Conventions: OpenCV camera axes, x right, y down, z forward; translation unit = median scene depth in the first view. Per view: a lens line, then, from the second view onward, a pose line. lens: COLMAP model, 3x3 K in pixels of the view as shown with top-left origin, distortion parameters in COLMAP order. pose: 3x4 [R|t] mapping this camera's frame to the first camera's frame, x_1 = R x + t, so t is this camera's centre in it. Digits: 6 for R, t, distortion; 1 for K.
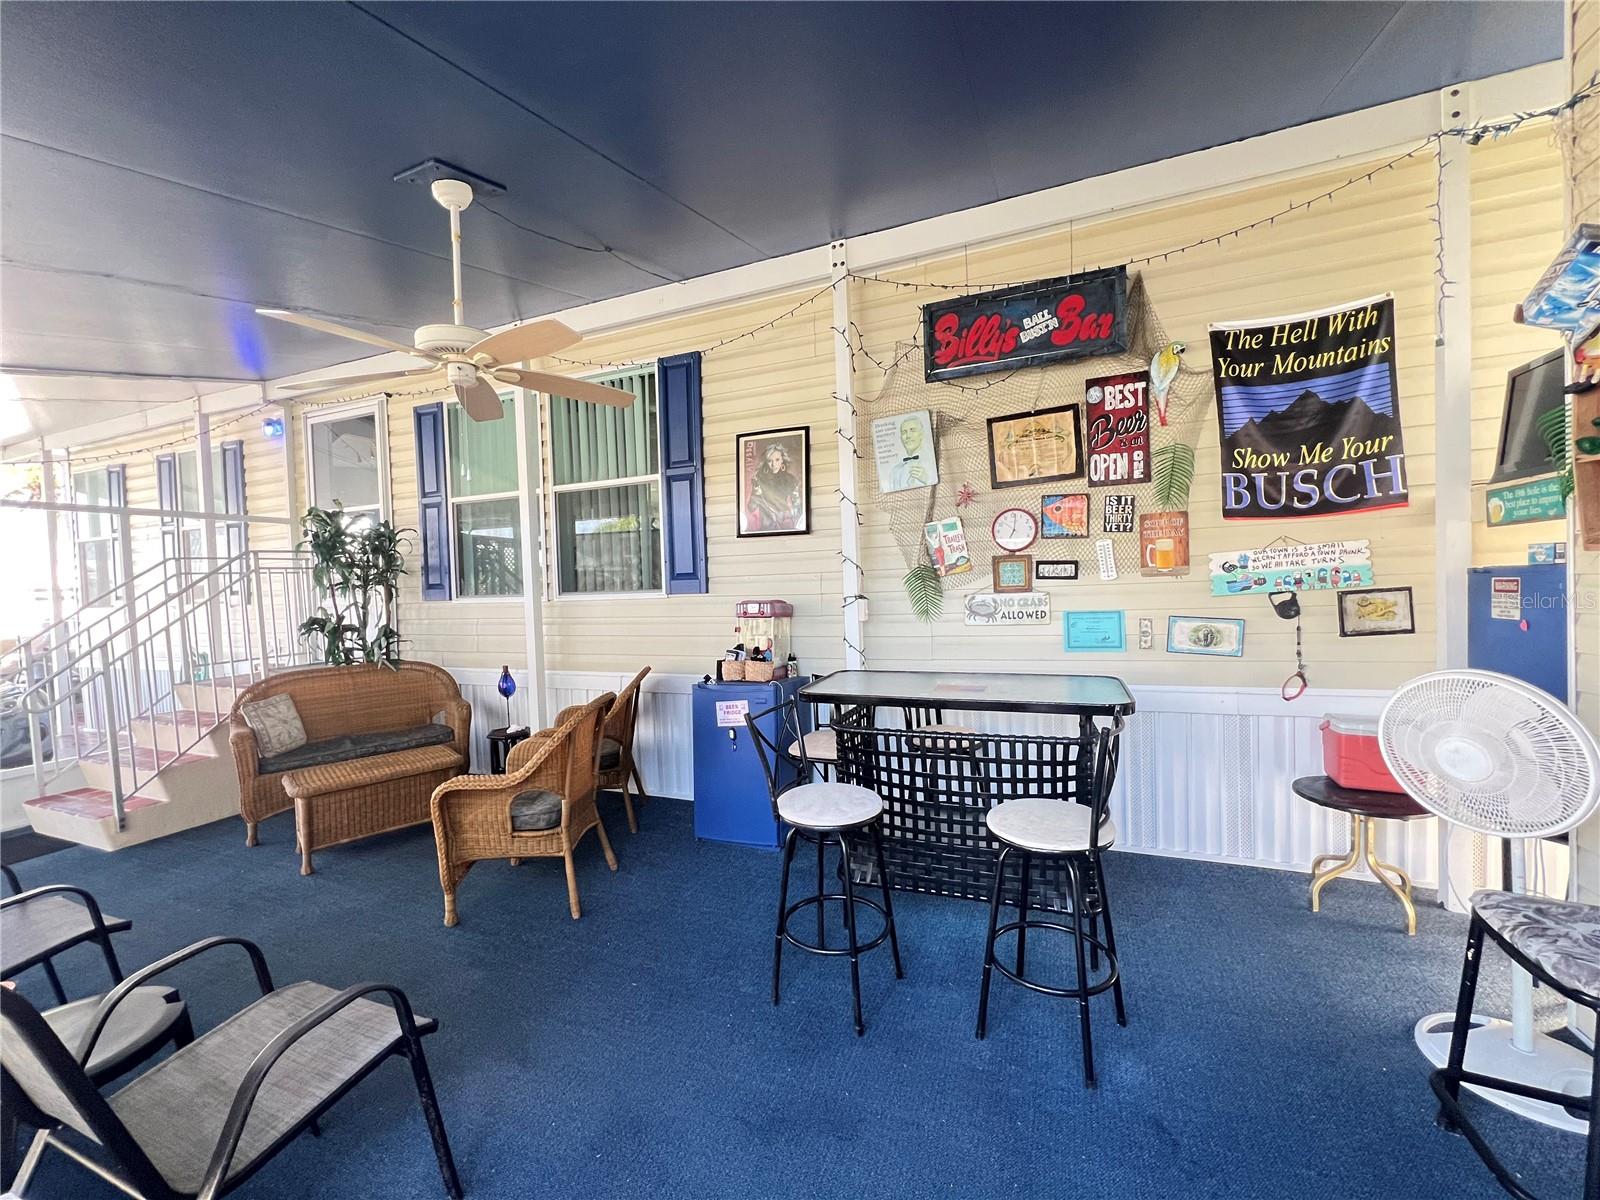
lens RADIAL K [[639.5, 0, 797.8], [0, 639.5, 595.3], [0, 0, 1]] dist [-0.000894, -0.000039]
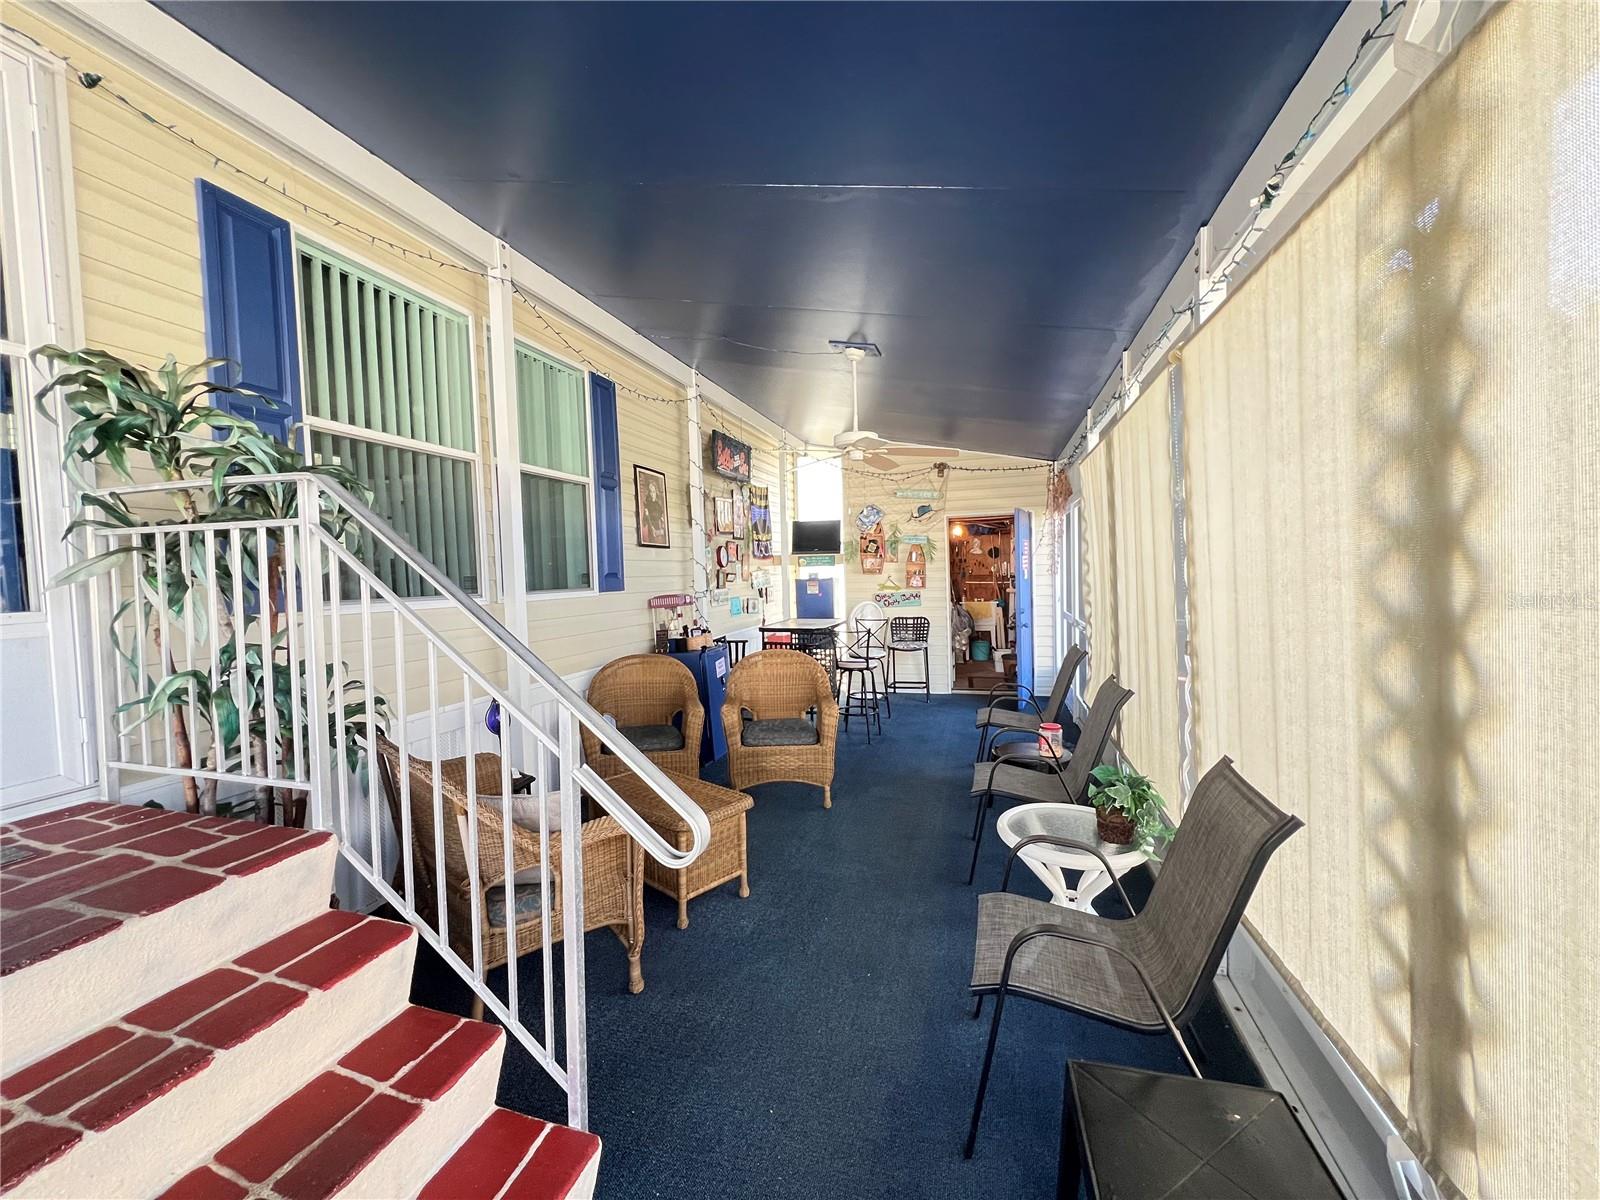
lens RADIAL K [[639.5, 0, 797.8], [0, 639.5, 595.3], [0, 0, 1]] dist [-0.000894, -0.000039]
pose [[-0.098928, -0.007231, 0.995068, -1.341369], [0.029284, 0.999519, 0.010175, 0.002069], [-0.994664, 0.030147, -0.098668, 0.794568]]
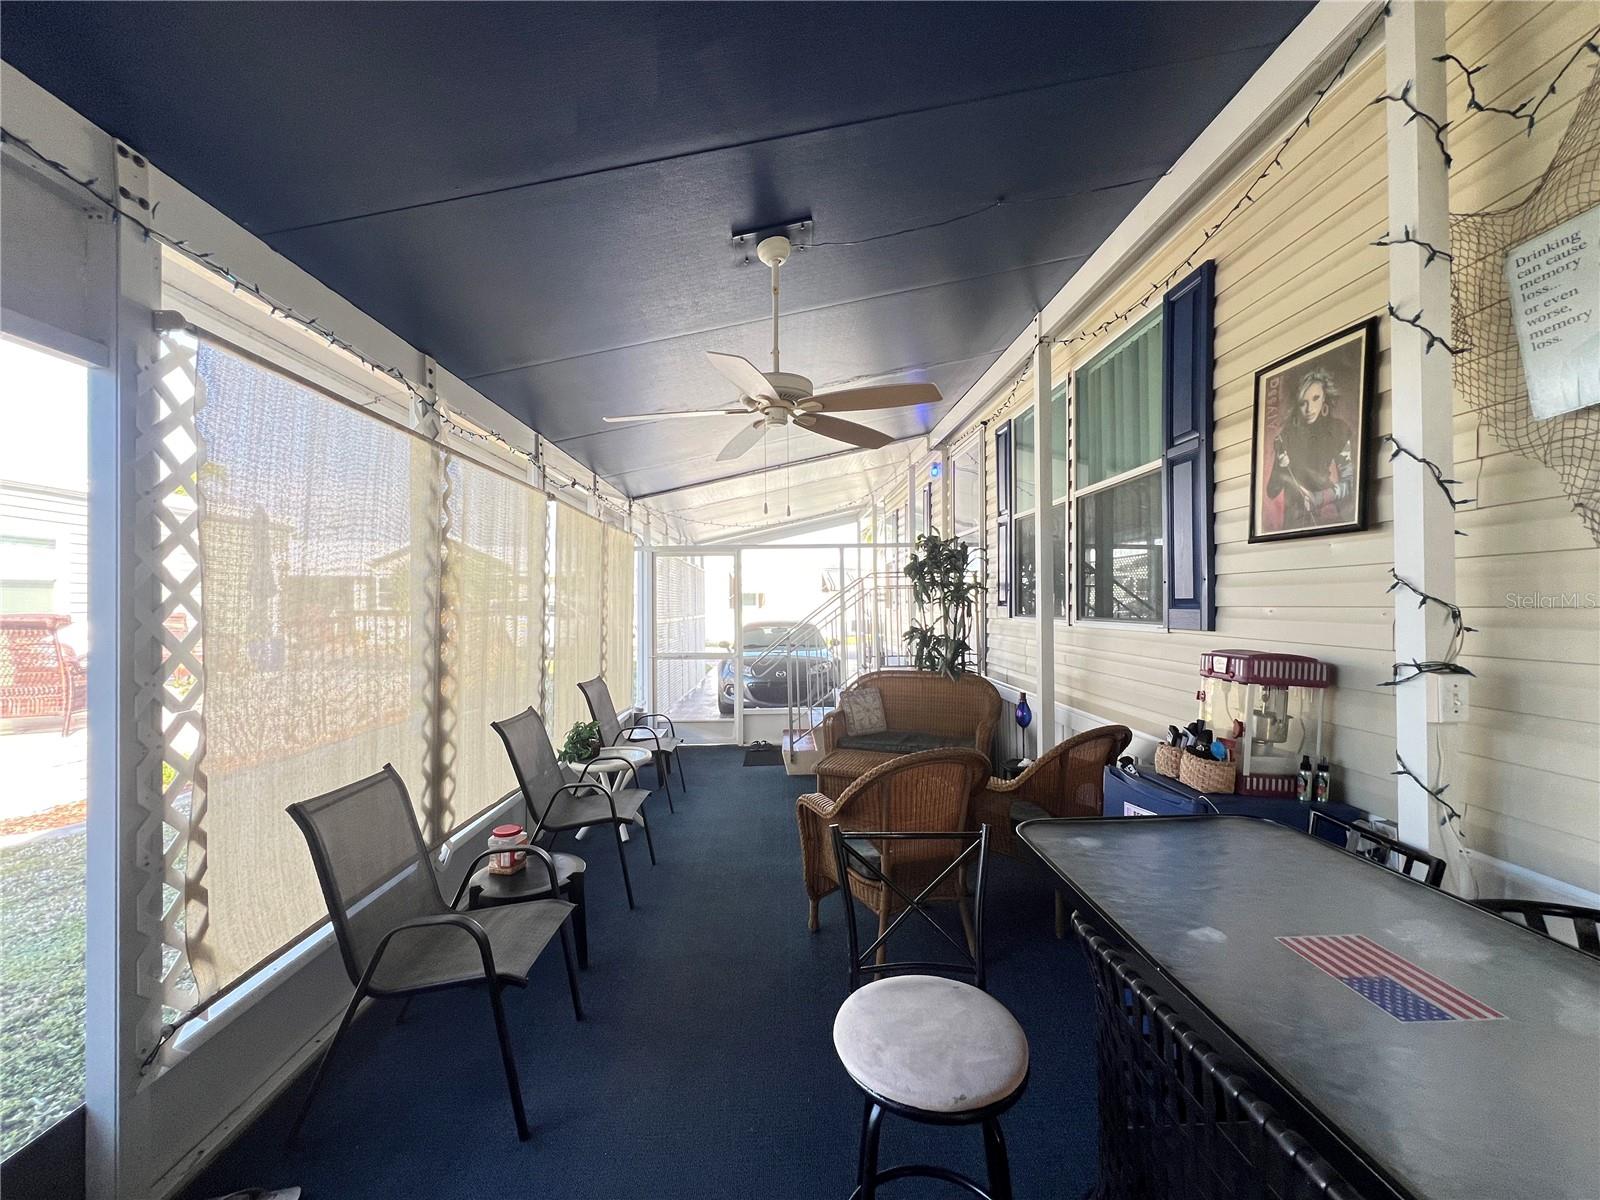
lens RADIAL K [[639.5, 0, 797.8], [0, 639.5, 595.3], [0, 0, 1]] dist [-0.000894, -0.000039]
pose [[0.408662, 0.020225, -0.912462, 0.274990], [-0.026300, 0.999600, 0.010378, -0.035144], [0.912307, 0.019757, 0.409030, 0.354867]]
